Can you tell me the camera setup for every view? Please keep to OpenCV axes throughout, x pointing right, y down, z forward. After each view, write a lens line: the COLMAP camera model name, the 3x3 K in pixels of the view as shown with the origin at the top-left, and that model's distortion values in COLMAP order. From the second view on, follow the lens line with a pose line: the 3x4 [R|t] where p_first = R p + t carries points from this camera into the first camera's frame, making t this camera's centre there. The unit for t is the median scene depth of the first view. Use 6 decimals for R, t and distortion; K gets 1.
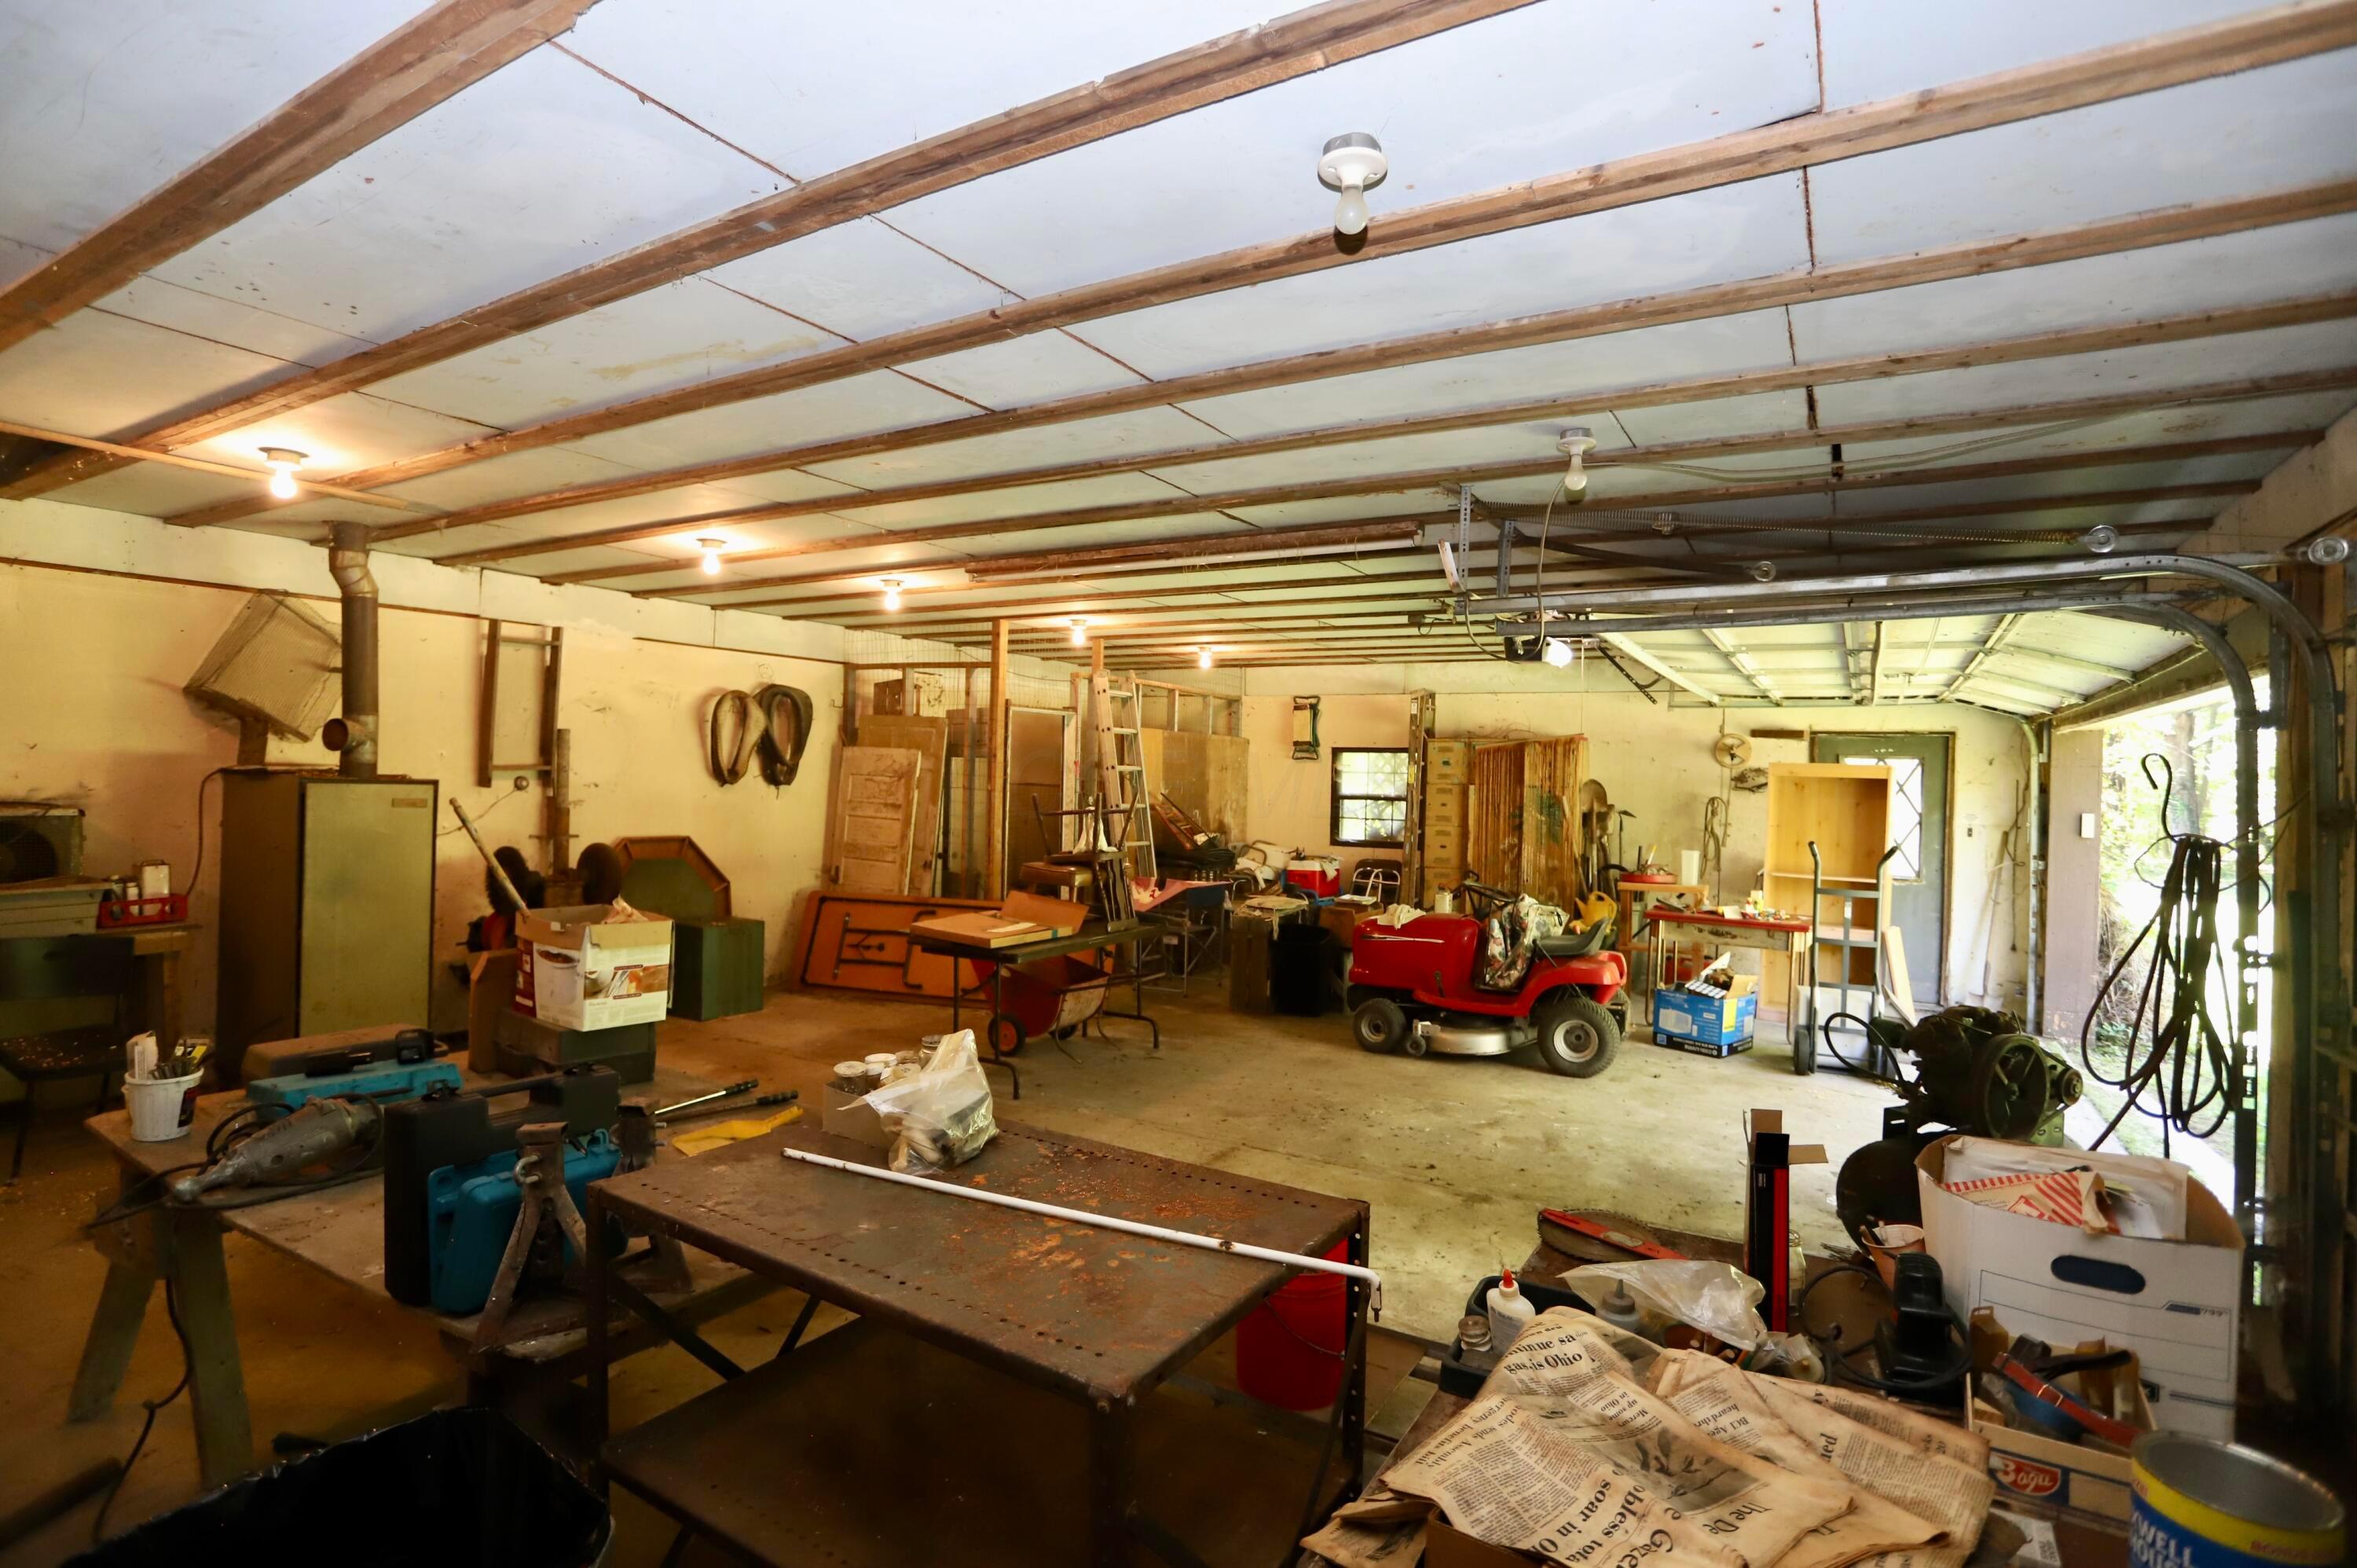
lens RADIAL K [[1148.2, 0, 1167.7], [0, 1148.2, 778.5], [0, 0, 1]] dist [-0.067772, 0.000305]
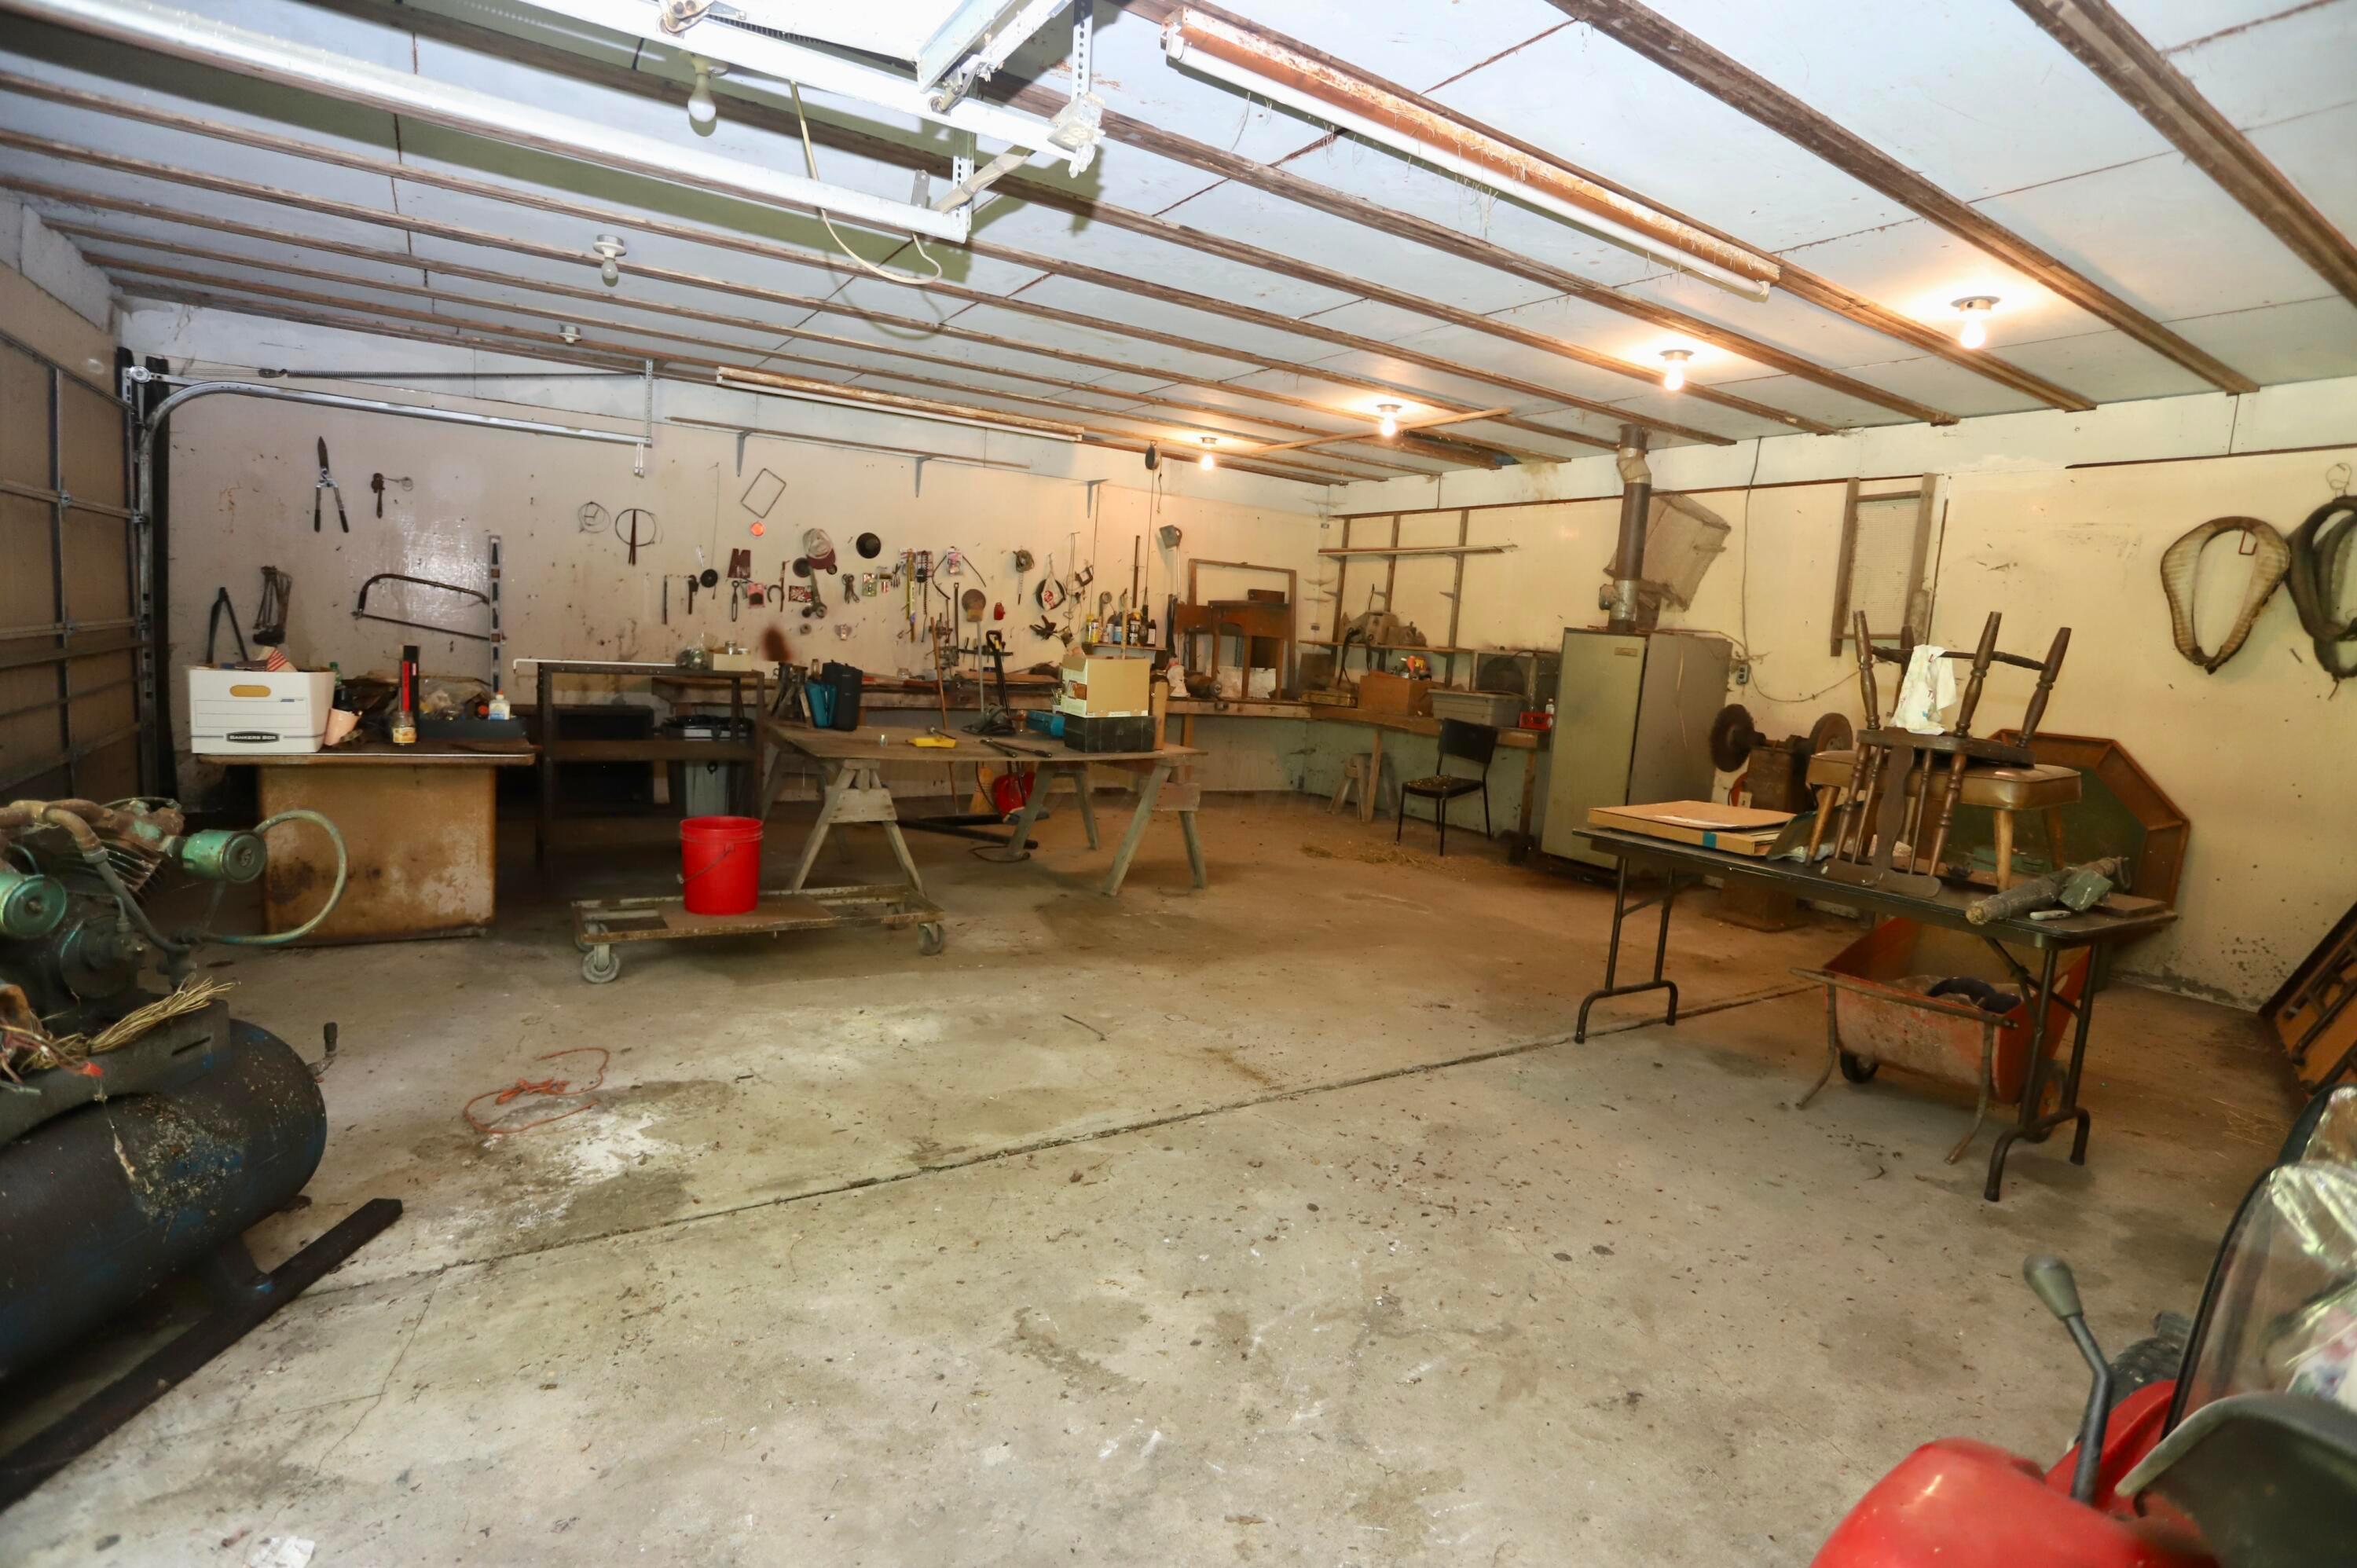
lens RADIAL K [[1148.2, 0, 1167.7], [0, 1148.2, 778.5], [0, 0, 1]] dist [-0.067772, 0.000305]
pose [[-0.435454, 0.059177, -0.898264, 0.381423], [-0.074746, 0.992015, 0.101587, 0.042757], [0.897103, 0.111378, -0.427553, 0.673666]]
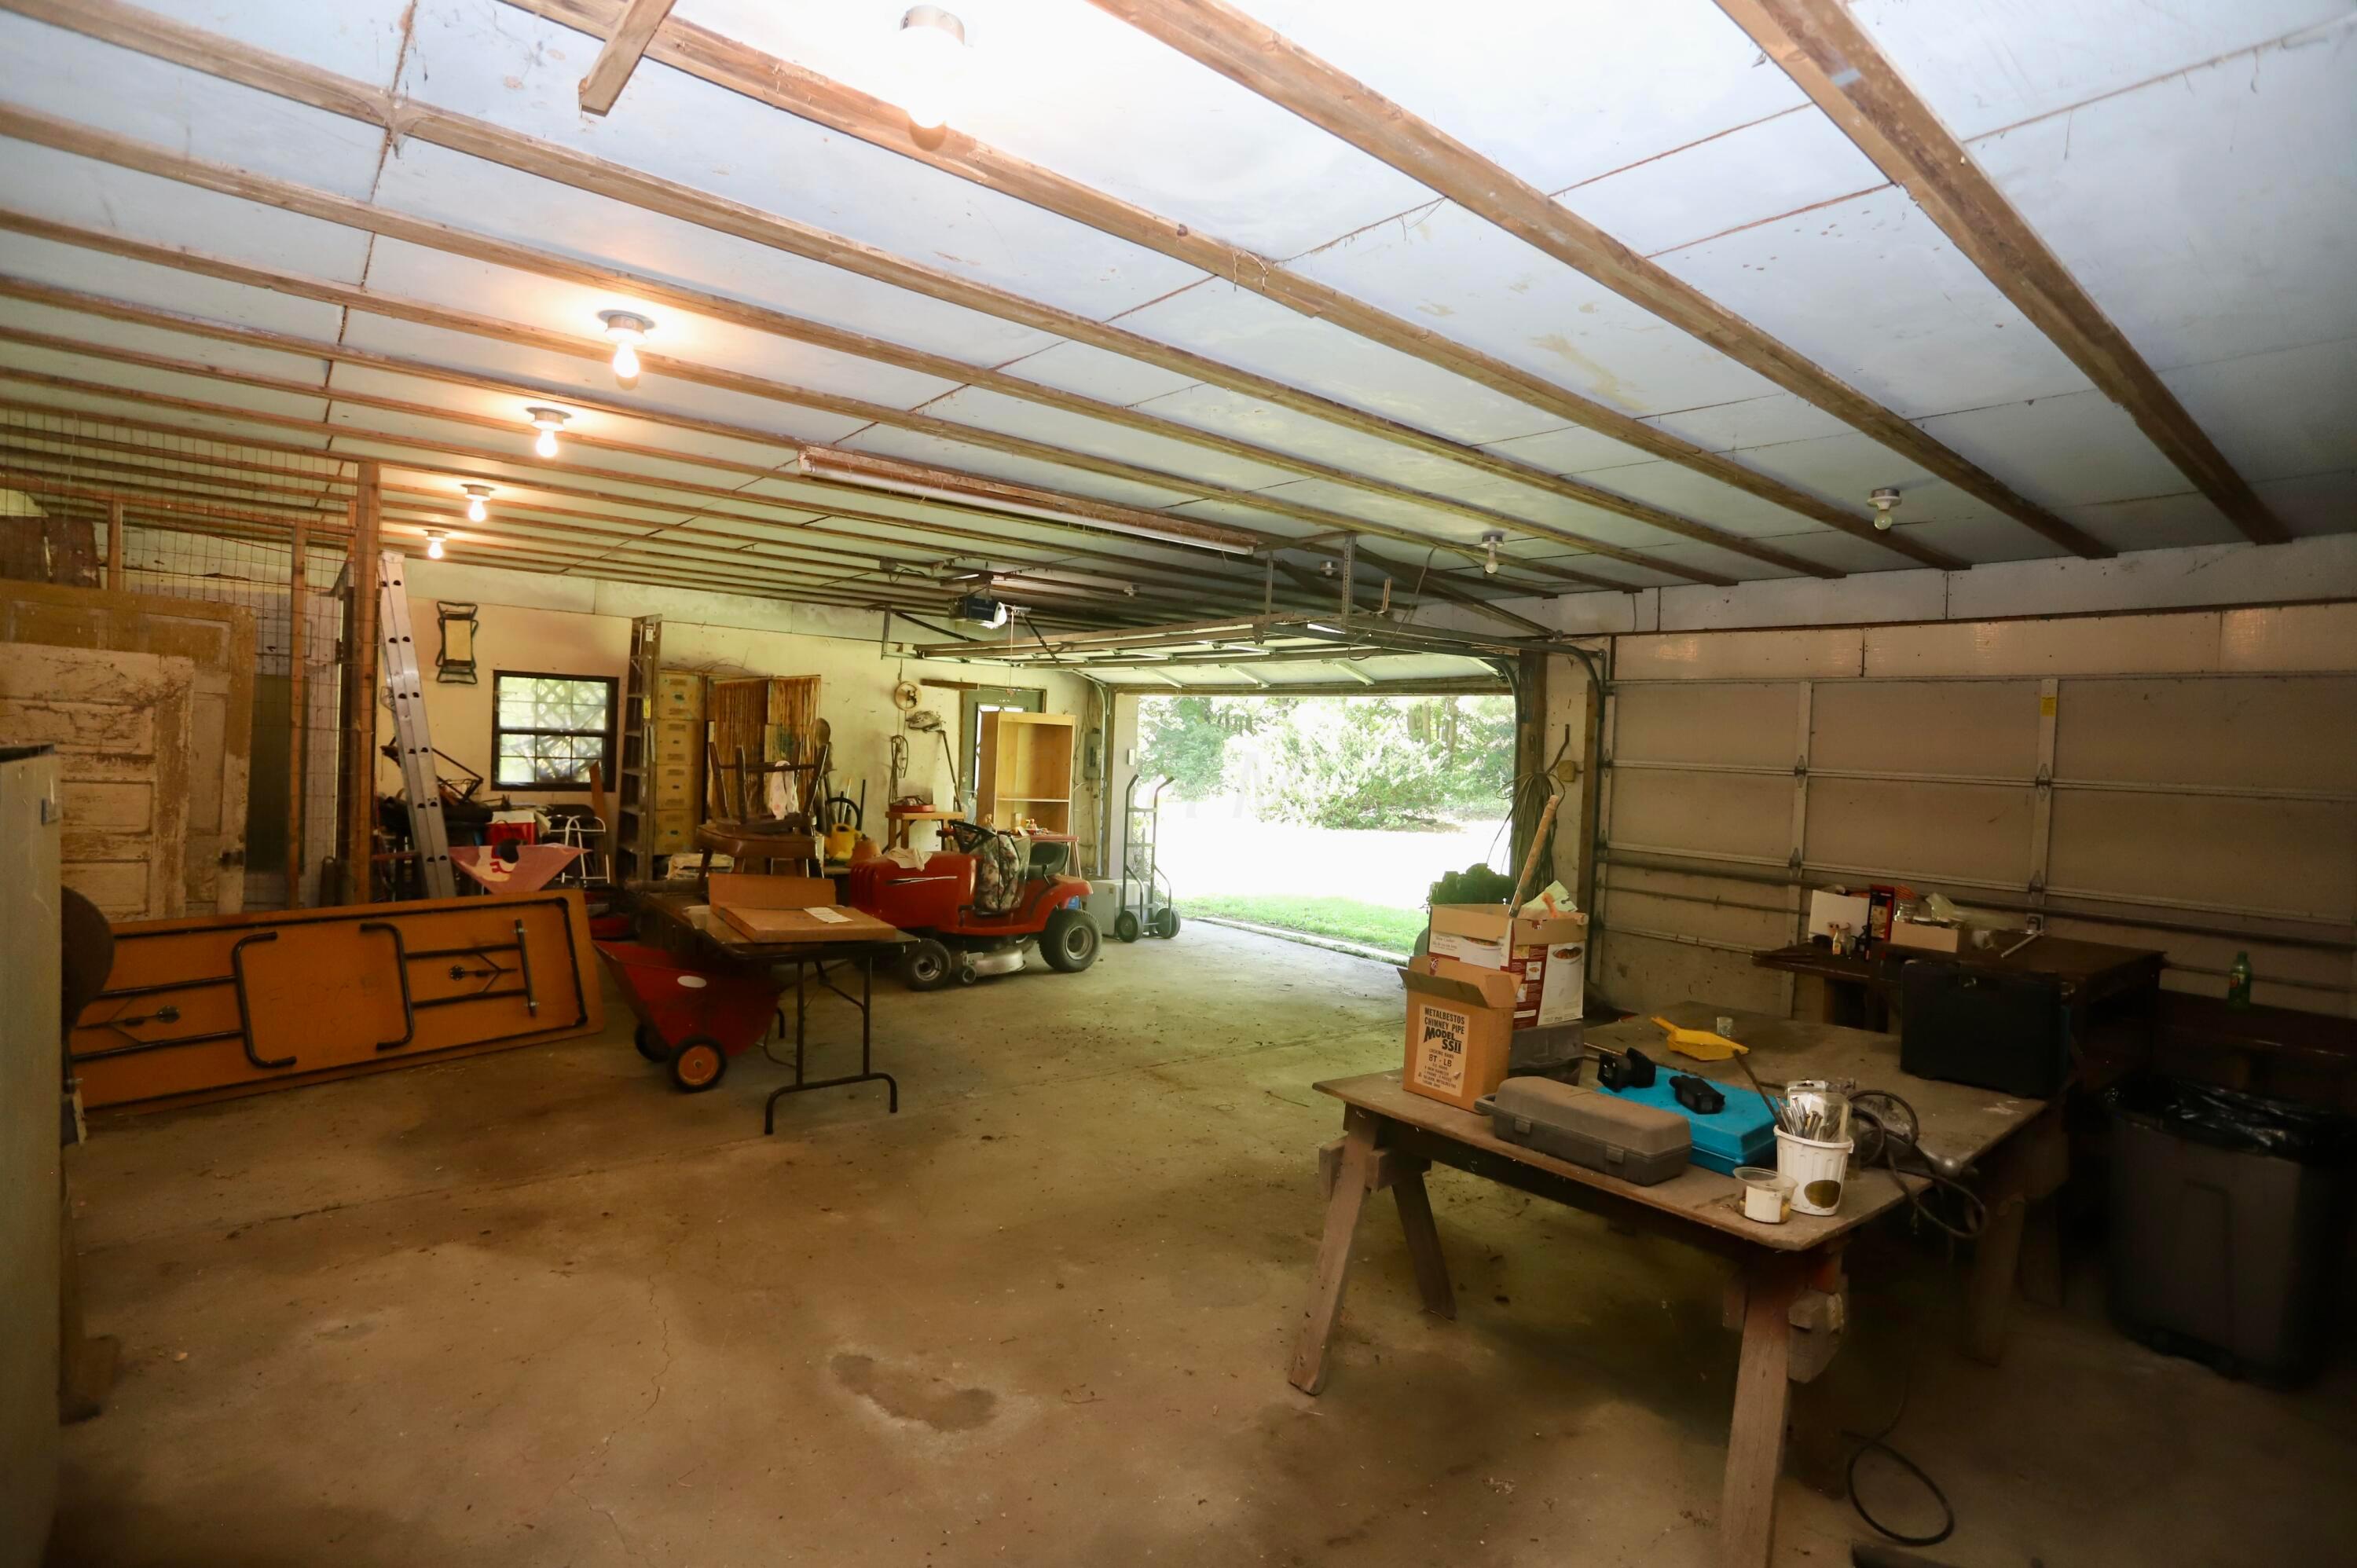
lens RADIAL K [[1148.2, 0, 1167.7], [0, 1148.2, 778.5], [0, 0, 1]] dist [-0.067772, 0.000305]
pose [[0.336620, -0.036966, 0.940915, -0.541683], [-0.036228, 0.997981, 0.052169, -0.010927], [-0.940944, -0.051649, 0.334601, 0.346009]]
